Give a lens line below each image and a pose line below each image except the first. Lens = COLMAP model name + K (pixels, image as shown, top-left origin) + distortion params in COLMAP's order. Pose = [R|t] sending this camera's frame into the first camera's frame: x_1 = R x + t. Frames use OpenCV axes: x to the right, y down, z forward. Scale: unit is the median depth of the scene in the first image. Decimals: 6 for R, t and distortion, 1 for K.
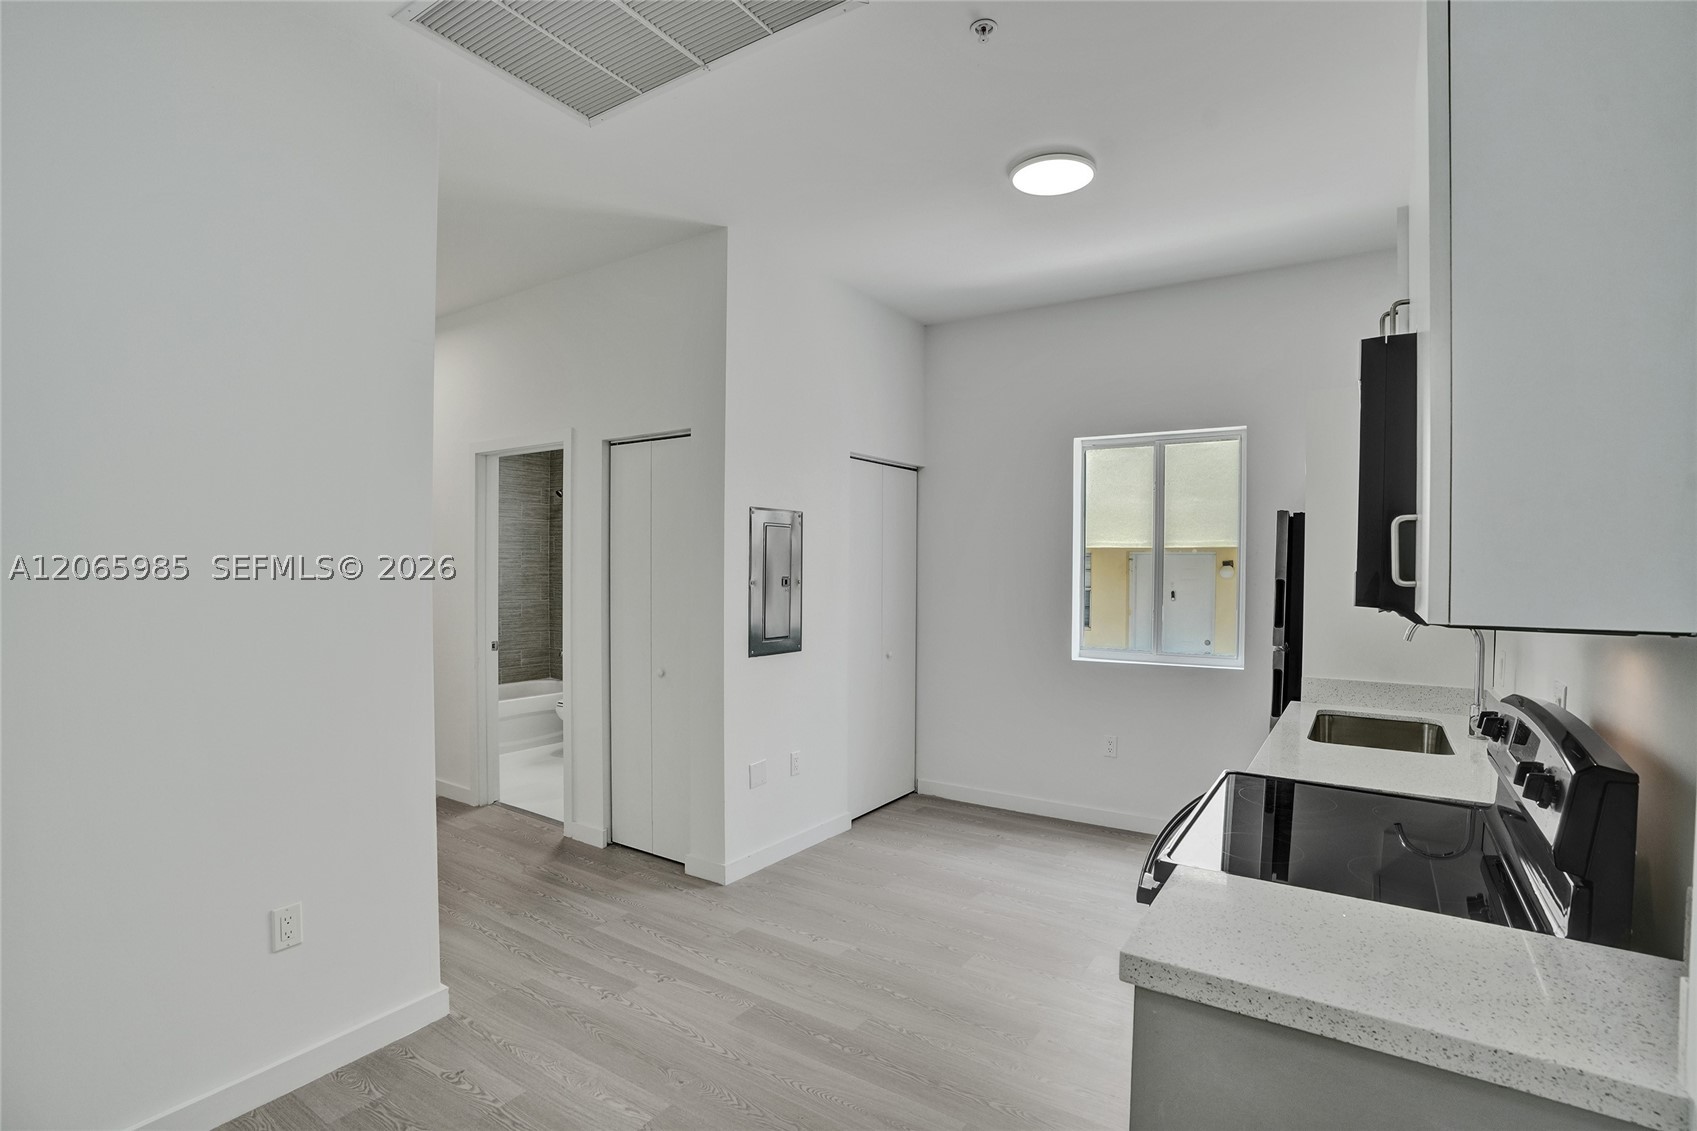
lens RADIAL K [[808.1, 0, 860.2], [0, 808.1, 559.8], [0, 0, 1]] dist [-0.062444, 0.022000]
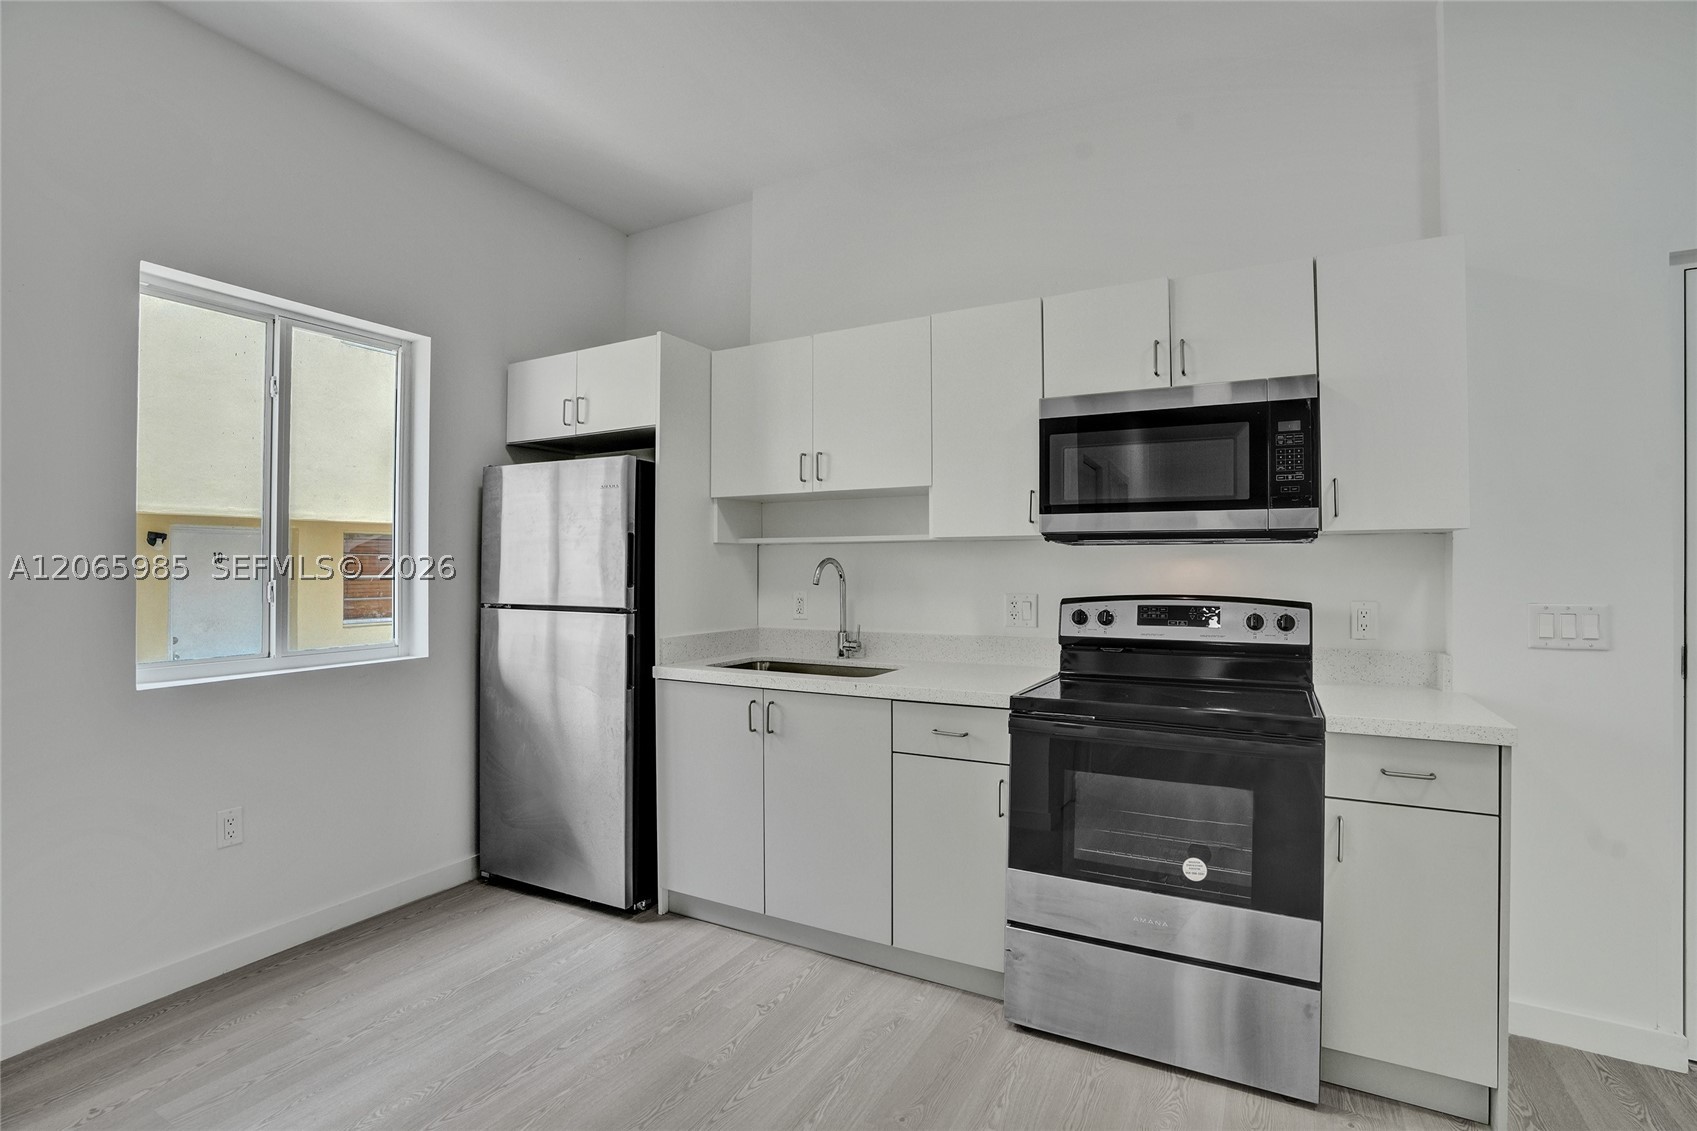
lens RADIAL K [[794.8, 0, 859.5], [0, 794.8, 562.3], [0, 0, 1]] dist [-0.068538, 0.028425]
pose [[-0.093106, -0.003497, 0.995650, -0.282921], [-0.009064, 0.999955, 0.002665, 0.040011], [-0.995615, -0.008777, -0.093134, 0.632268]]
